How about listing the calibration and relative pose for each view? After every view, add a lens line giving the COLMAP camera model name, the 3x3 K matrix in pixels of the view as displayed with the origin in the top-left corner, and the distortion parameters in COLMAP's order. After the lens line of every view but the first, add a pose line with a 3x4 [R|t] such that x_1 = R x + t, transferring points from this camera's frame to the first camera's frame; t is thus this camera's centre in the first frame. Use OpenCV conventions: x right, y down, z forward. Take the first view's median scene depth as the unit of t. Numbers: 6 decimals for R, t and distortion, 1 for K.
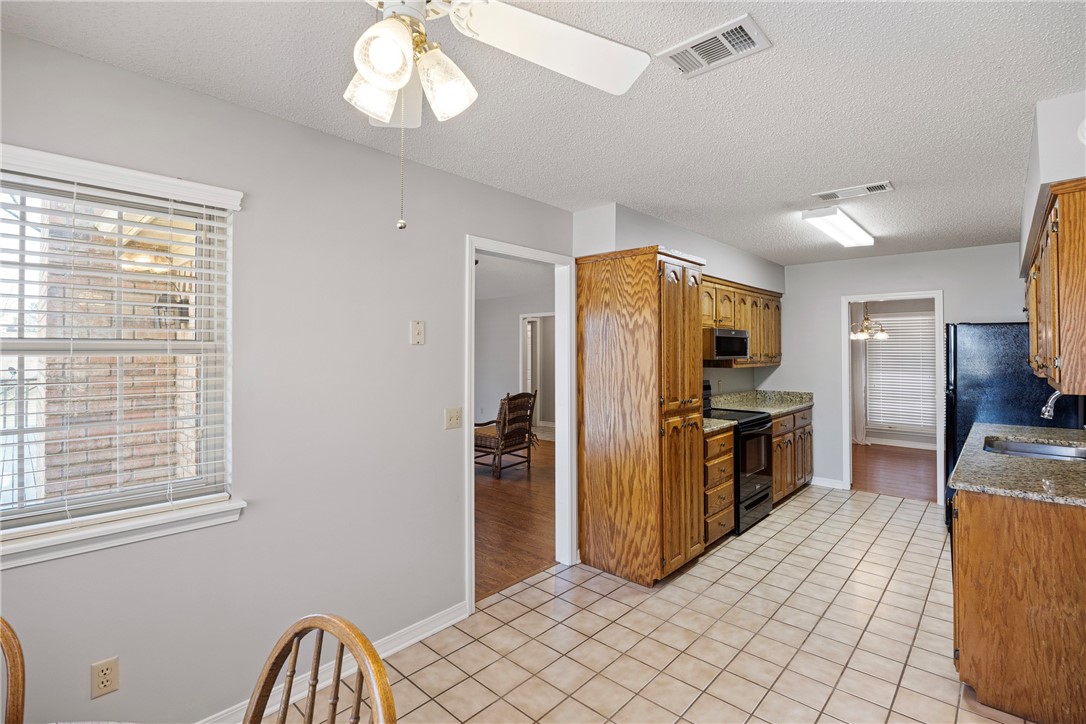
lens RADIAL K [[499.6, 0, 564.1], [0, 499.6, 347.5], [0, 0, 1]] dist [-0.009218, 0.000012]
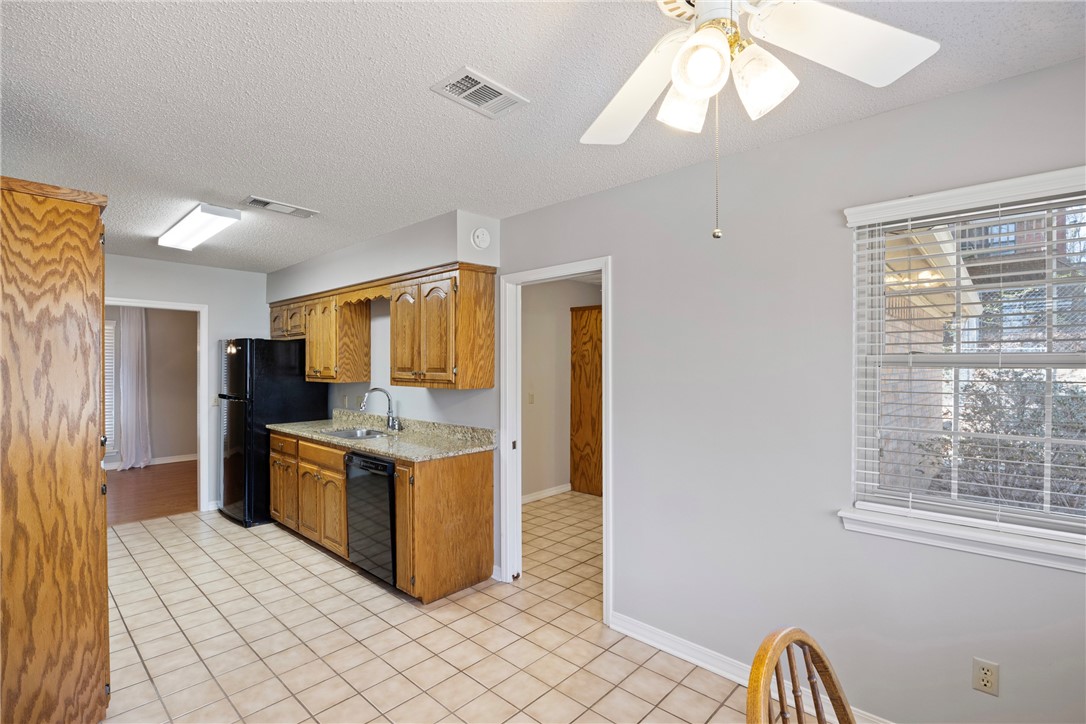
lens RADIAL K [[499.6, 0, 545.3], [0, 499.6, 366.1], [0, 0, 1]] dist [-0.009218, 0.000012]
pose [[0.032983, -0.004248, 0.999447, -0.409289], [-0.008142, 0.999957, 0.004519, 0.004047], [-0.999423, -0.008287, 0.032947, 0.404570]]
